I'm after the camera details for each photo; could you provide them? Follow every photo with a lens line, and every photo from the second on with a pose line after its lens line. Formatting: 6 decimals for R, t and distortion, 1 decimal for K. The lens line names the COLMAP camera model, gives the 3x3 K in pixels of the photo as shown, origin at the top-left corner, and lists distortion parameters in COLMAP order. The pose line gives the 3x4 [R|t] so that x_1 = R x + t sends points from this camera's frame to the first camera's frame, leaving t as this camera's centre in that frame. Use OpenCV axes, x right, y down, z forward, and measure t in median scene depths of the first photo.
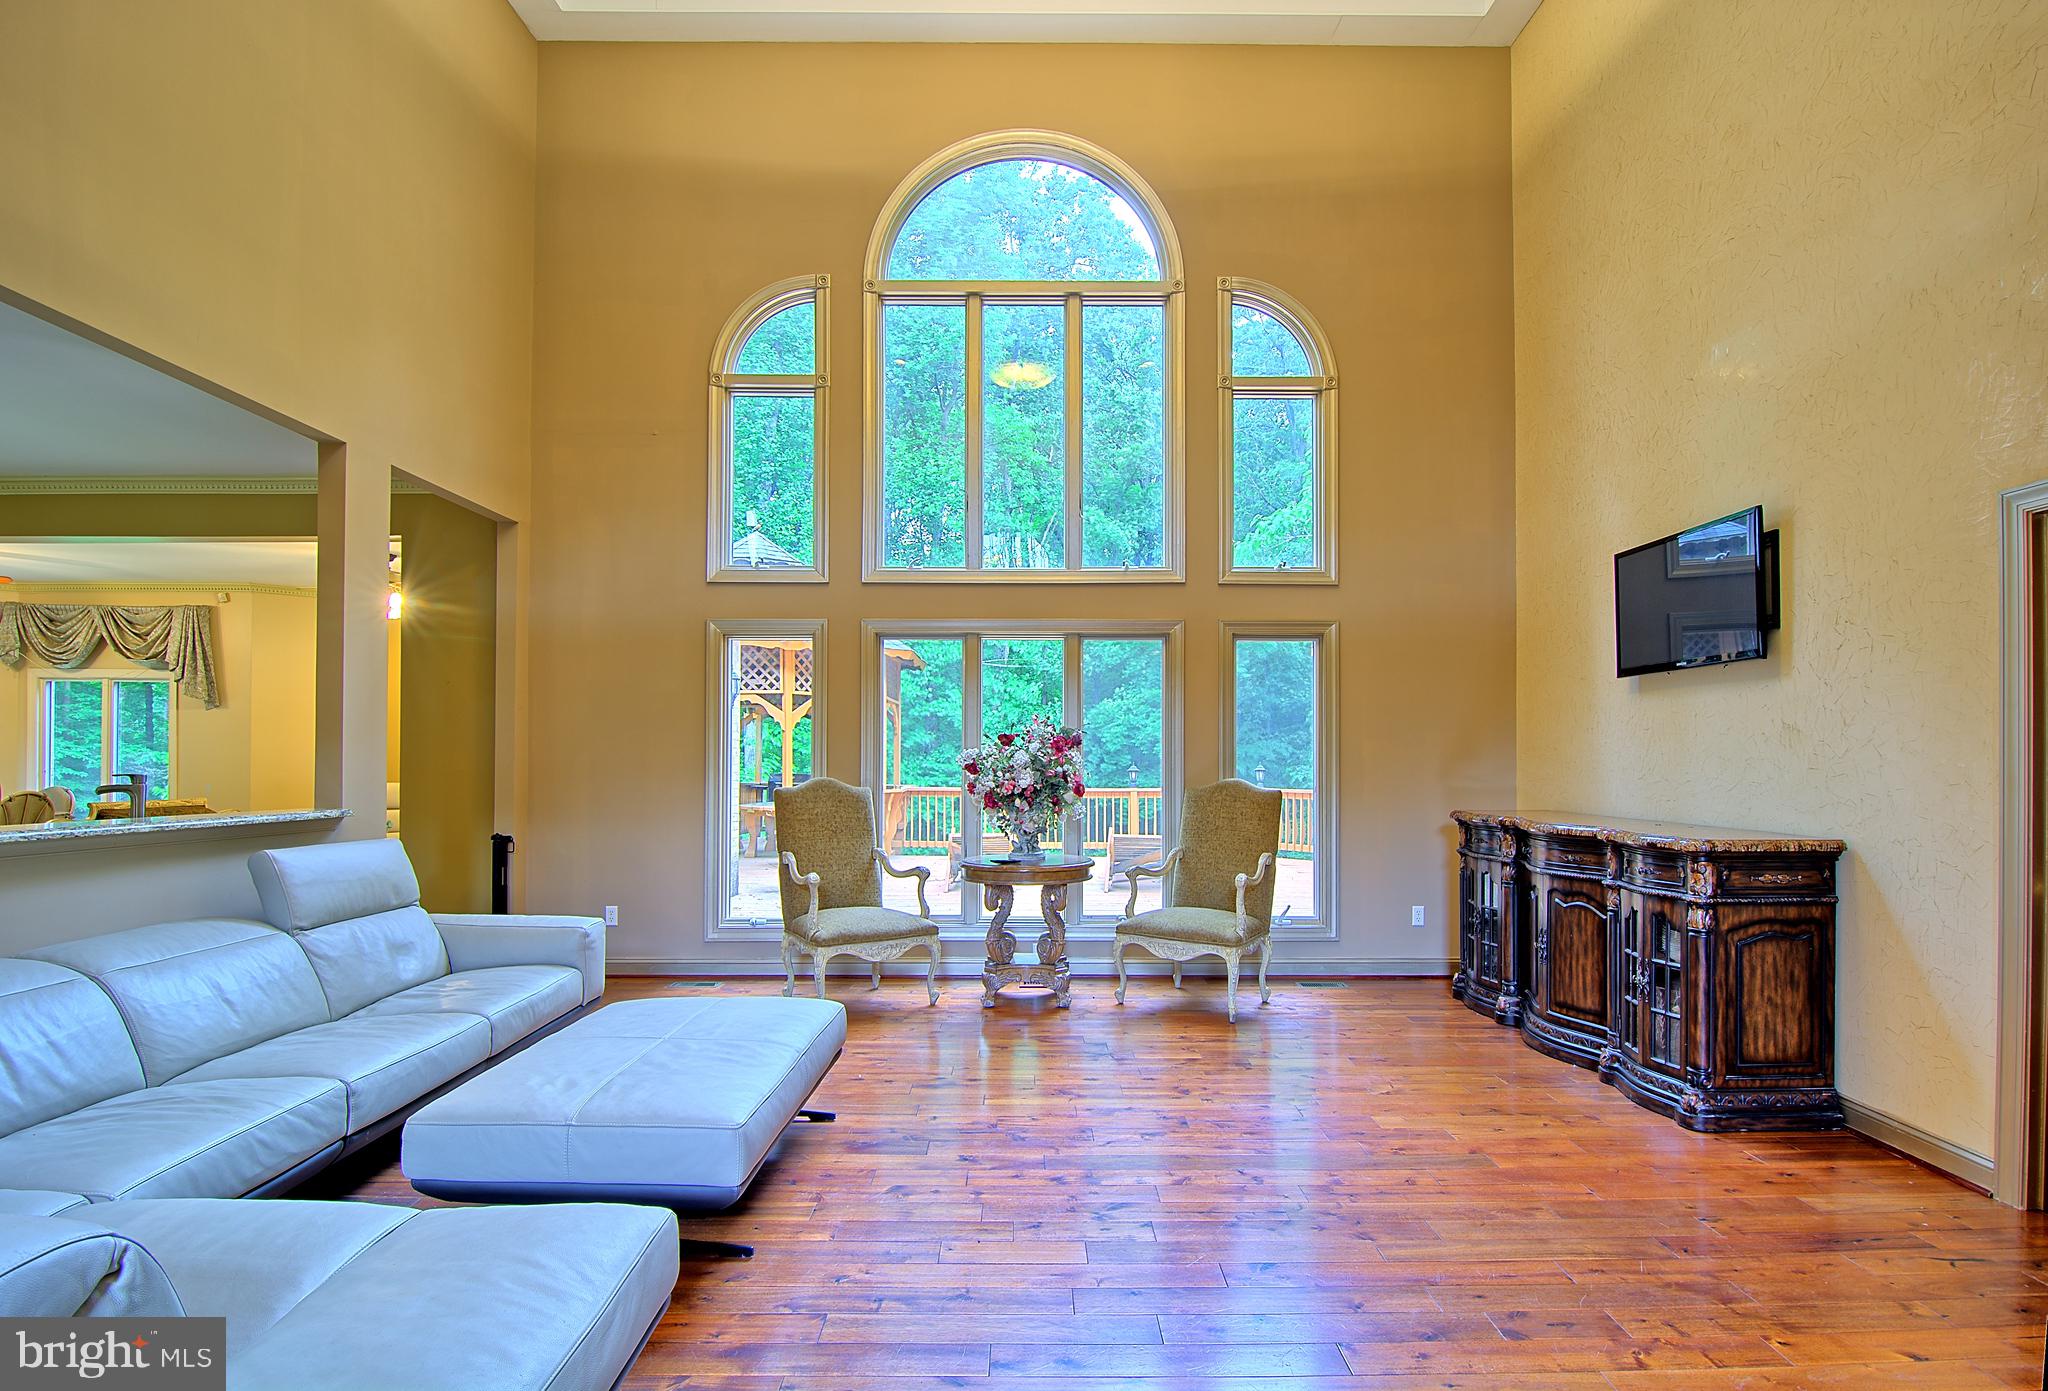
lens RADIAL K [[1030.2, 0, 1057.1], [0, 1030.2, 762.7], [0, 0, 1]] dist [-0.002026, -0.000226]
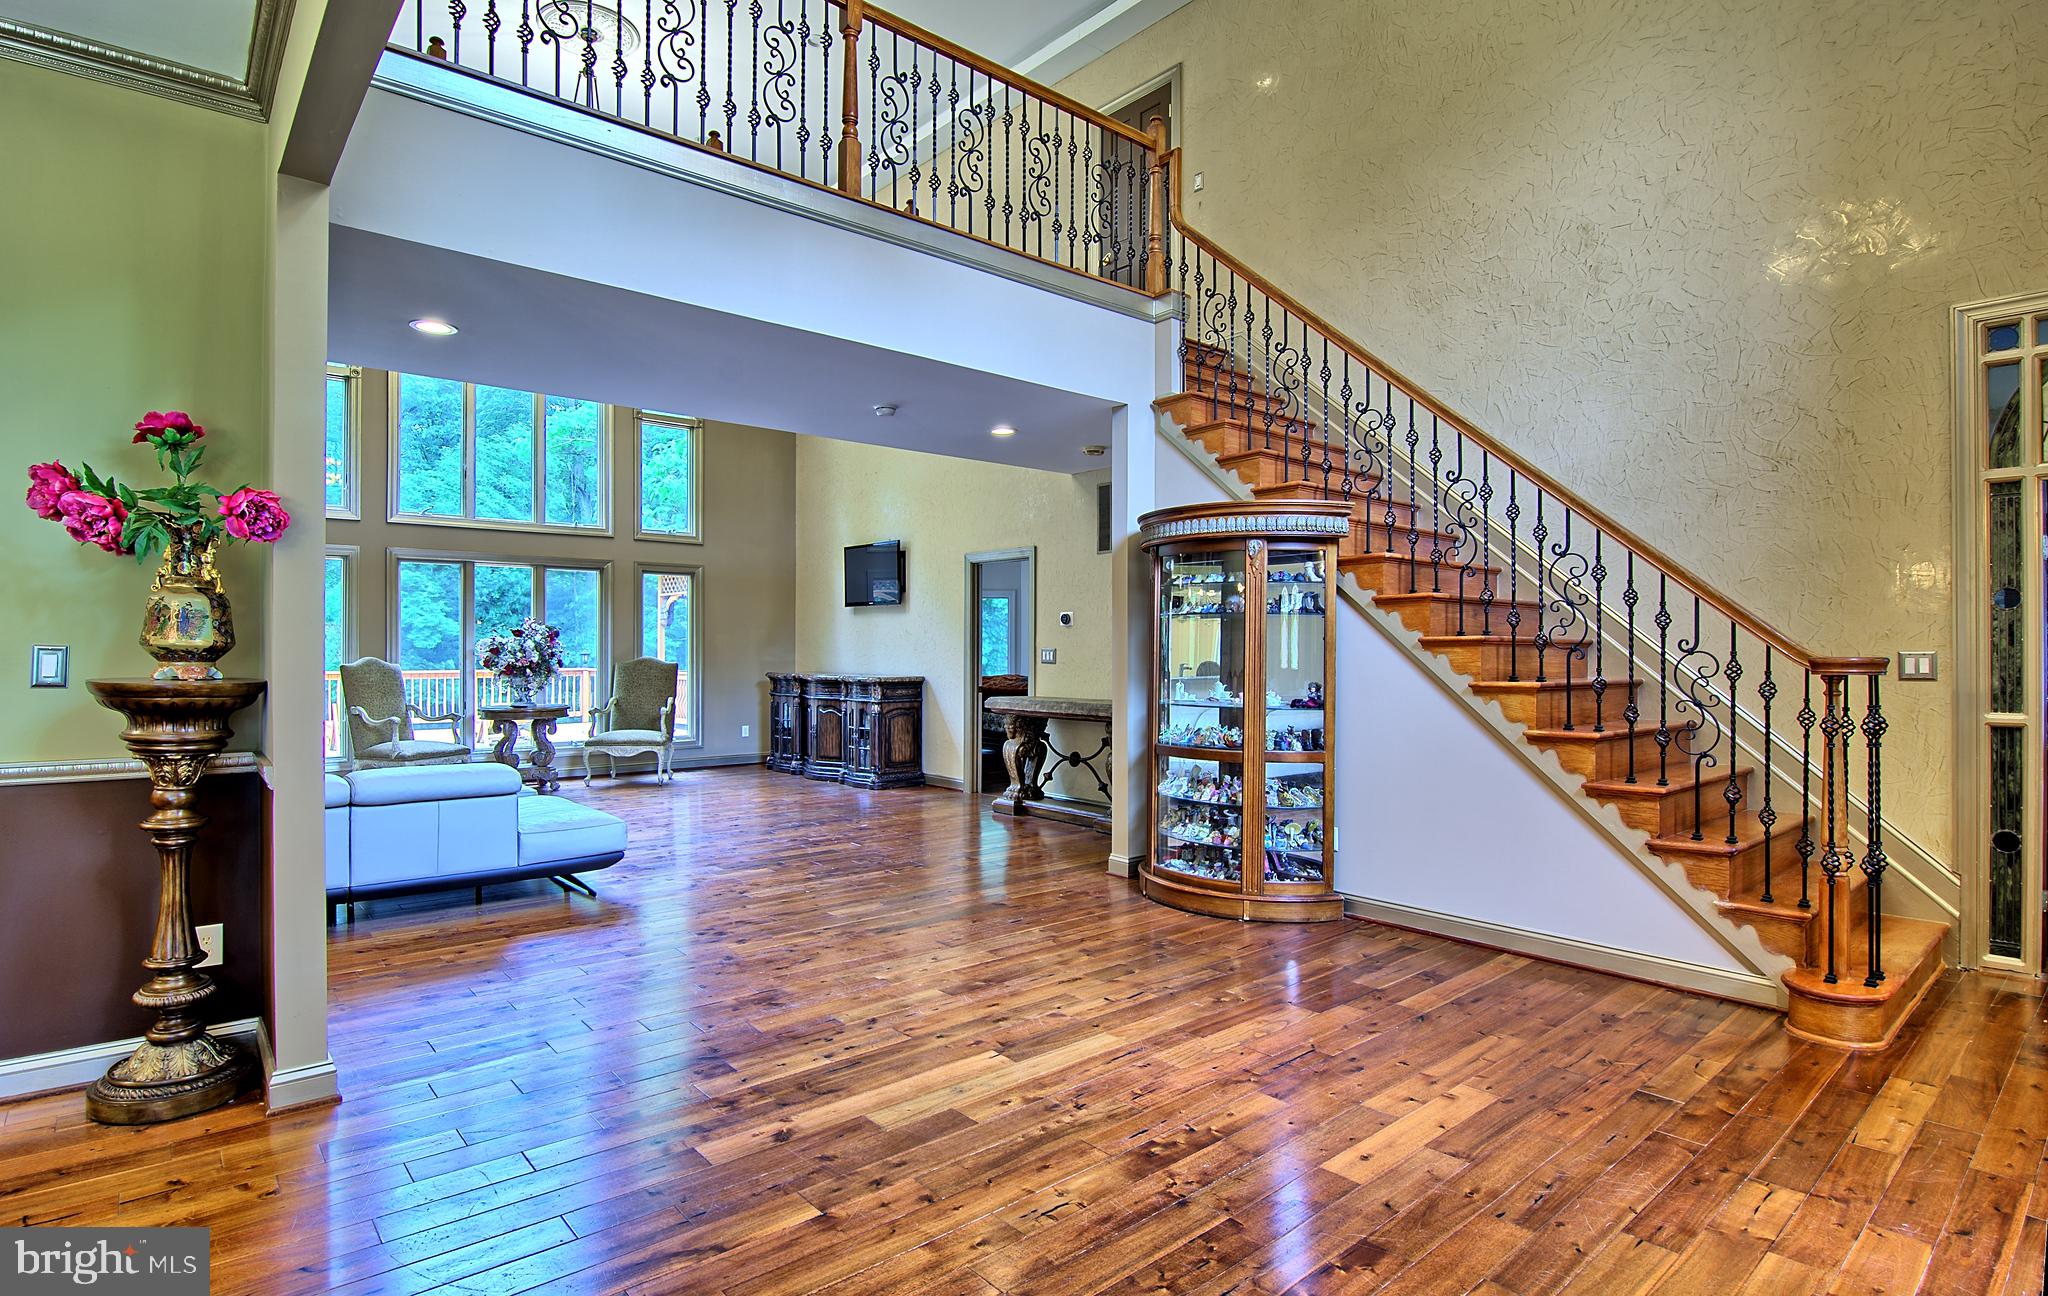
lens RADIAL K [[1035.6, 0, 1024.0], [0, 1035.6, 648.0], [0, 0, 1]] dist [-0.026948, -0.000091]
pose [[0.780335, -0.004418, 0.625346, -0.490845], [0.003457, 0.999990, 0.002751, -0.000569], [-0.625352, 0.000015, 0.780343, -0.874579]]
